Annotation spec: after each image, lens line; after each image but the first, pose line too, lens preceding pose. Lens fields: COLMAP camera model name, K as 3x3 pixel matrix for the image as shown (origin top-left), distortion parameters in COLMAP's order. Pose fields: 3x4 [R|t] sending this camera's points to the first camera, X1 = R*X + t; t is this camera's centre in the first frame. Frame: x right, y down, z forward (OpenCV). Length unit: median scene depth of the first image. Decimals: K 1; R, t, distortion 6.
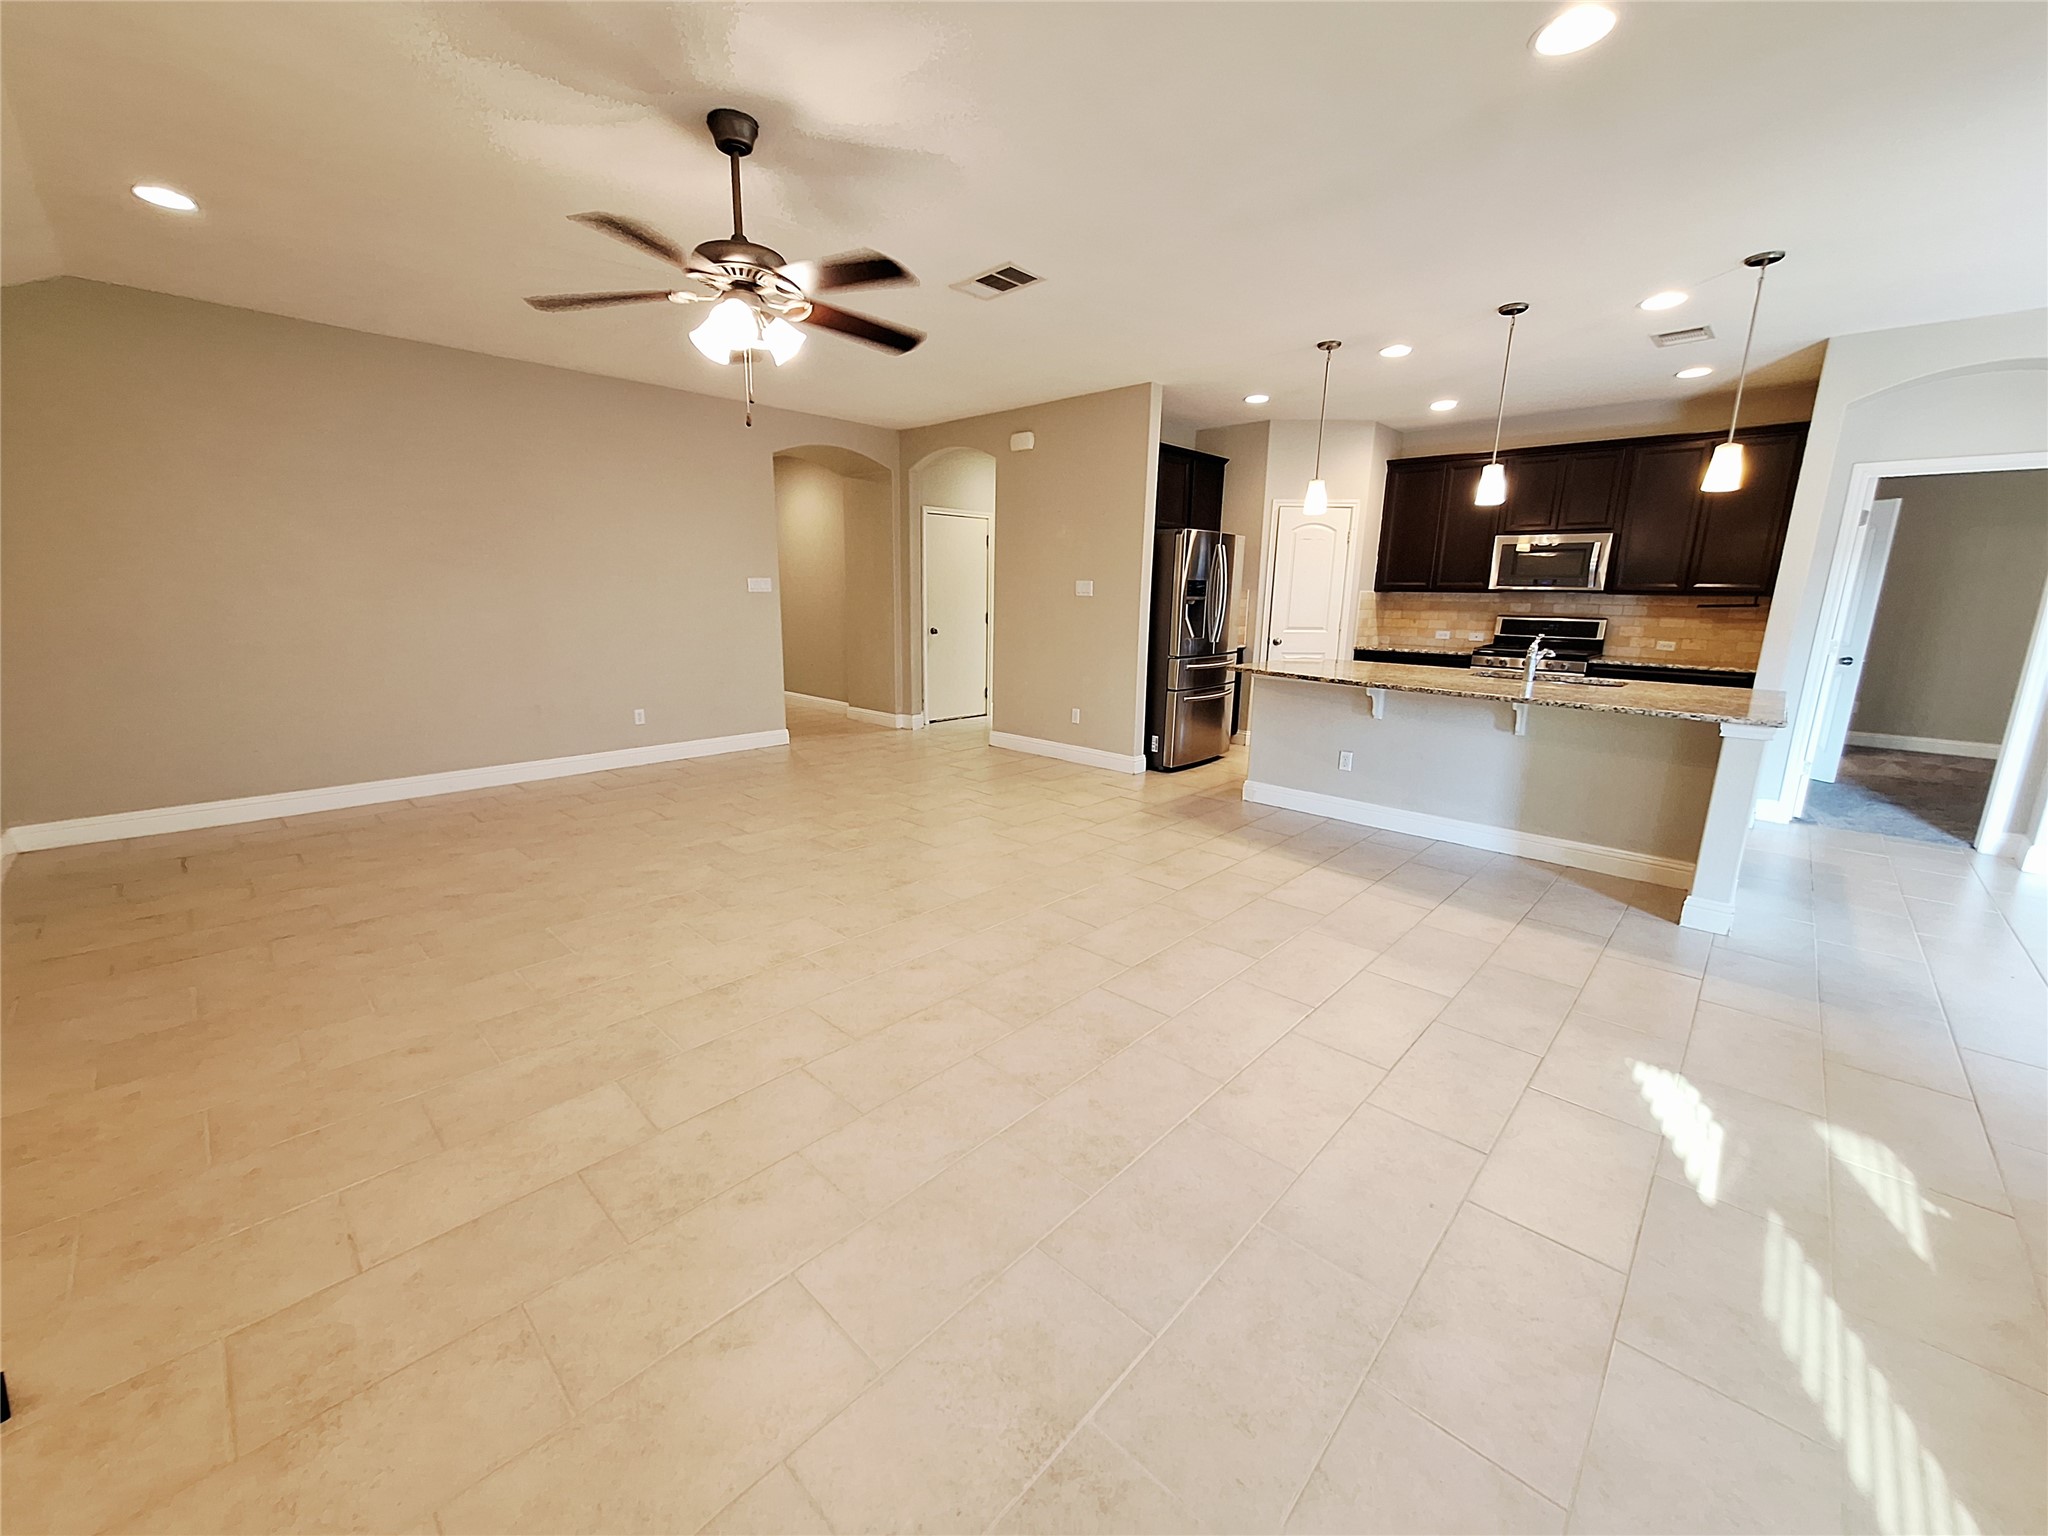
lens RADIAL K [[797.8, 0, 1013.9], [0, 797.8, 767.7], [0, 0, 1]] dist [-0.007549, 0.000211]
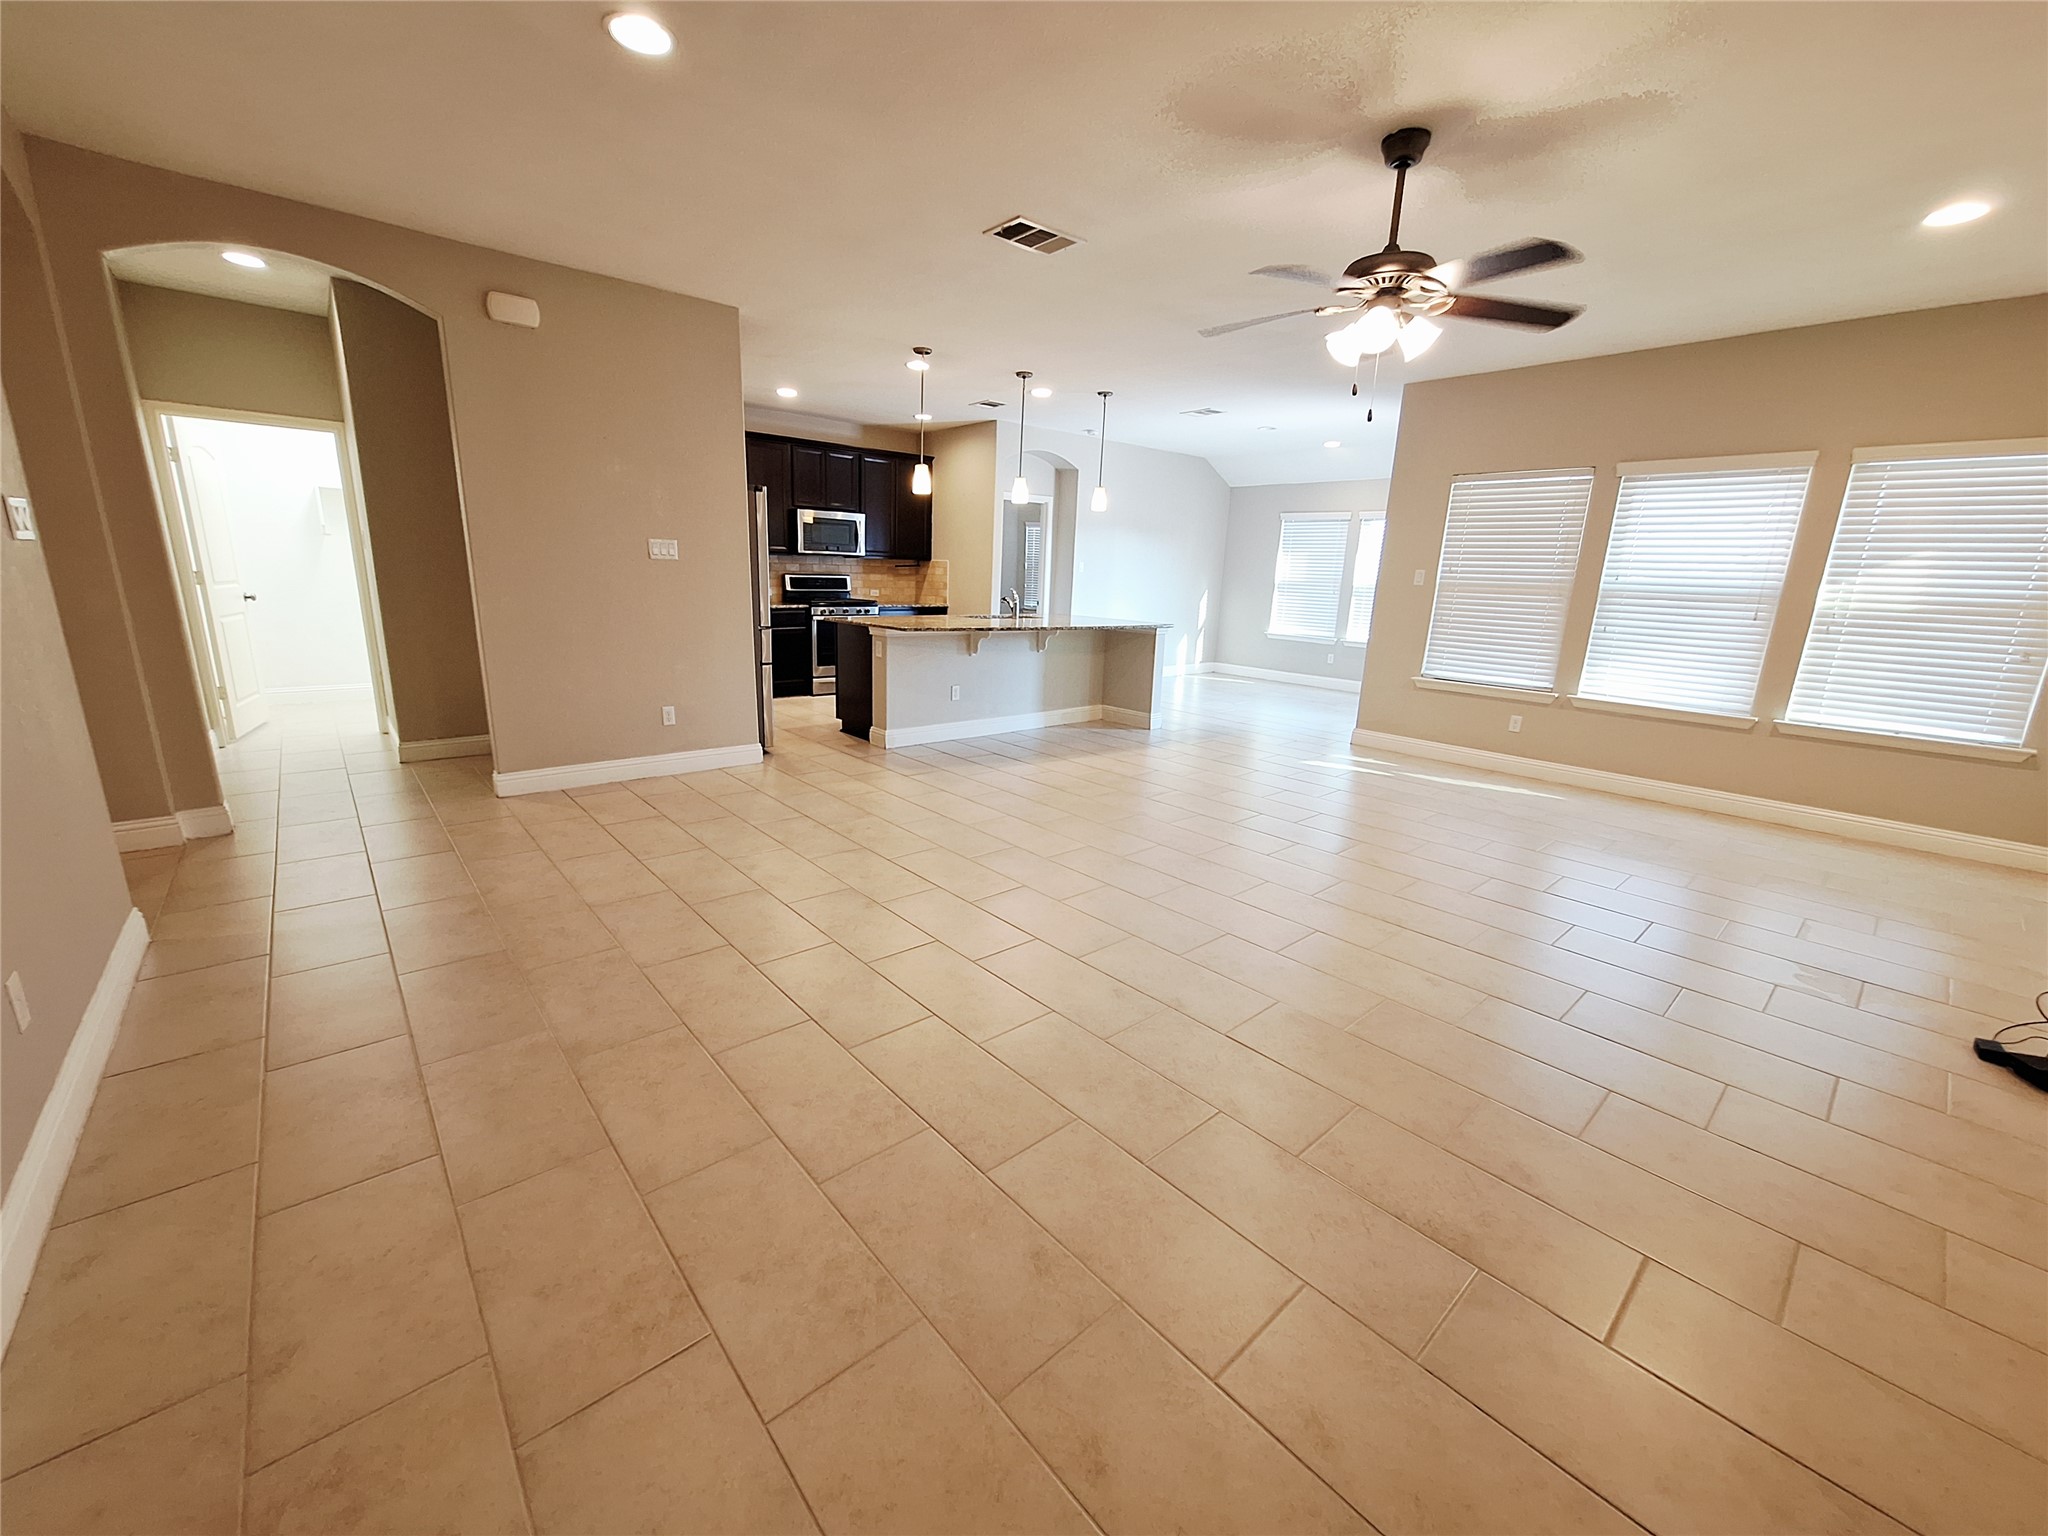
lens RADIAL K [[797.8, 0, 1012.6], [0, 797.8, 766.5], [0, 0, 1]] dist [-0.007549, 0.000211]
pose [[0.073797, -0.251914, 0.964932, -0.646499], [0.187800, 0.953770, 0.234637, -0.138296], [-0.979431, 0.163898, 0.117694, 0.594749]]
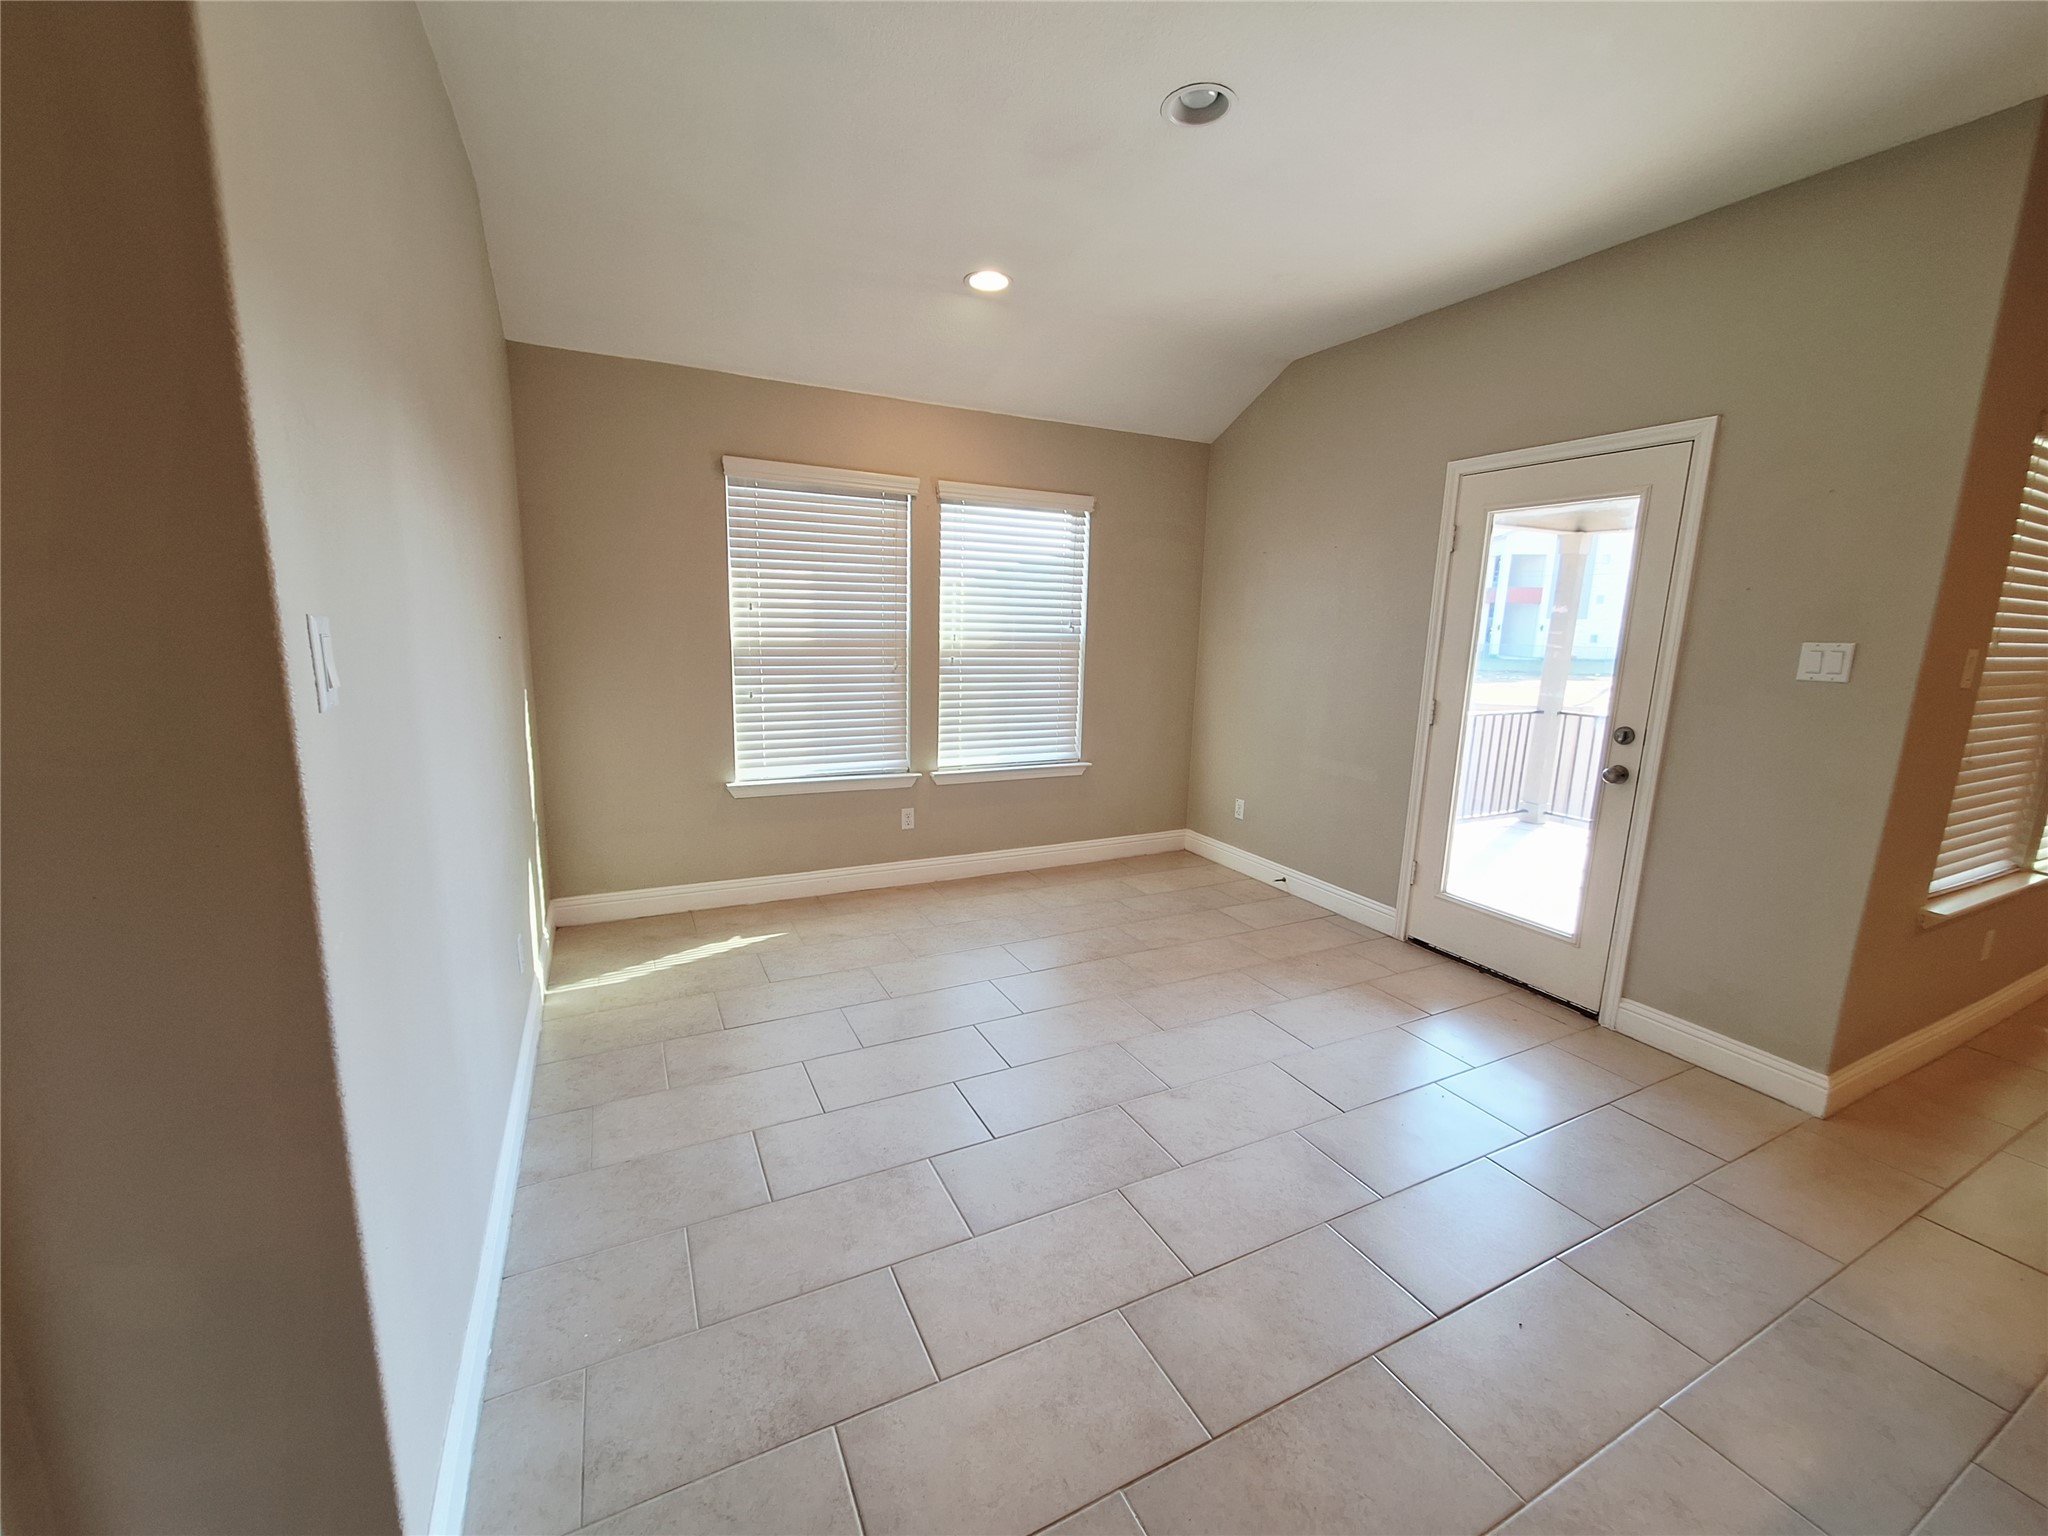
lens RADIAL K [[797.8, 0, 995.1], [0, 797.8, 764.1], [0, 0, 1]] dist [-0.007549, 0.000211]
pose [[-0.945082, -0.094676, 0.312820, 0.672312], [0.034143, 0.923288, 0.382589, -0.154436], [-0.325045, 0.372258, -0.869350, 0.677937]]
